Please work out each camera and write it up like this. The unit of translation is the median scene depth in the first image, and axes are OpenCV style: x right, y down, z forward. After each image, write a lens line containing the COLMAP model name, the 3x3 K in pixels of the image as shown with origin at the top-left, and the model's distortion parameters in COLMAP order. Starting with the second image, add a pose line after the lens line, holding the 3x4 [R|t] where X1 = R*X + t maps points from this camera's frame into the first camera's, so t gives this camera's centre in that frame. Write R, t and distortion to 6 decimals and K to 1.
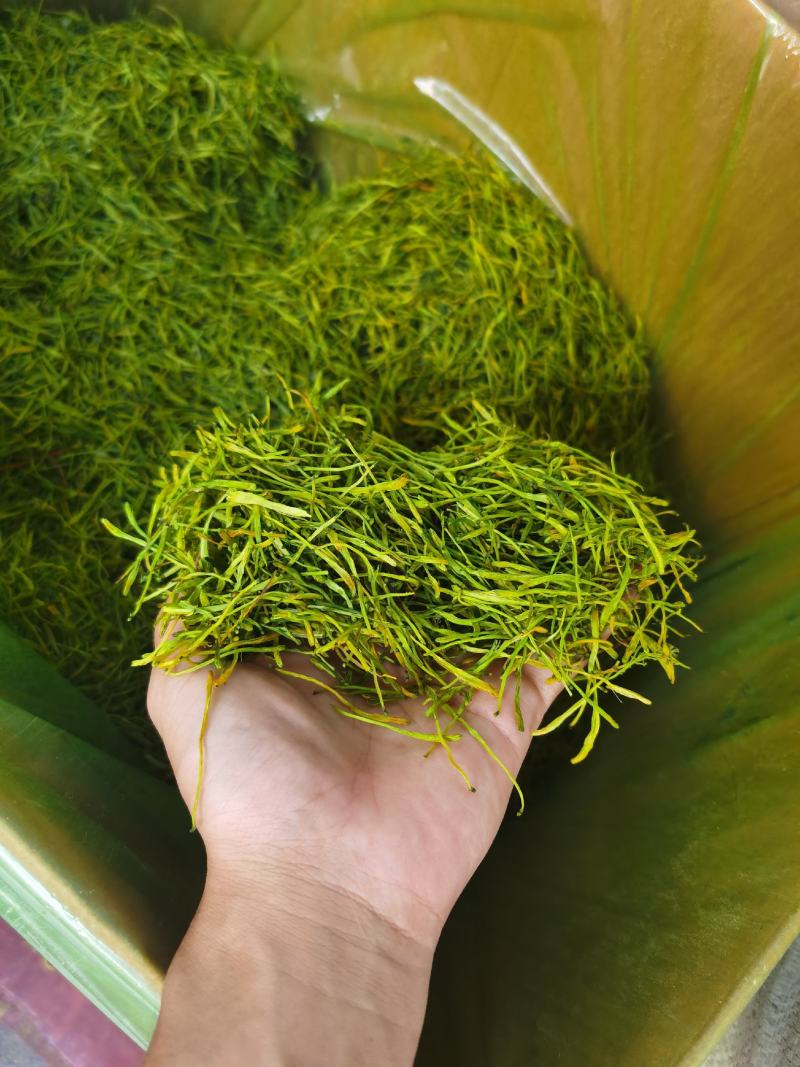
lens RADIAL K [[807.8, 0, 400.0], [0, 807.8, 533.5], [0, 0, 1]] dist [-0.001005, -0.006888]
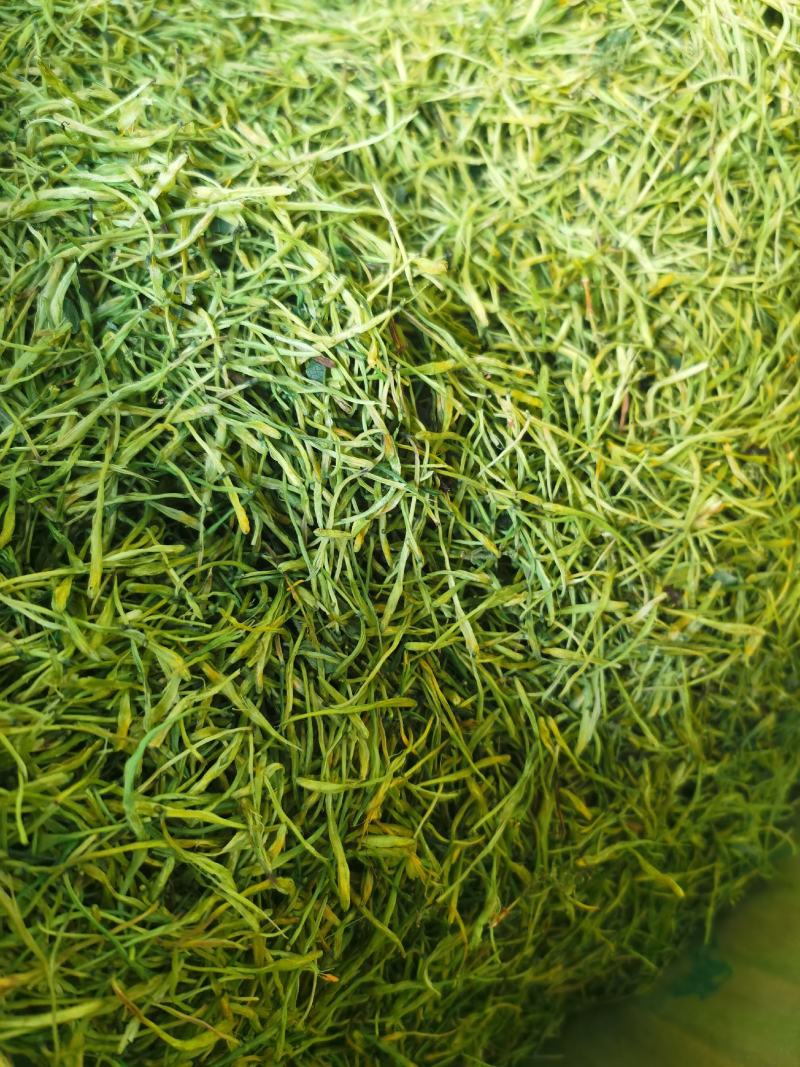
lens RADIAL K [[816.6, 0, 400.0], [0, 816.6, 533.5], [0, 0, 1]] dist [-0.003481, -0.002496]
pose [[0.994527, 0.104354, -0.005146, -0.067194], [-0.104247, 0.994390, 0.017920, 0.015253], [0.006987, -0.017285, 0.999826, 0.430563]]
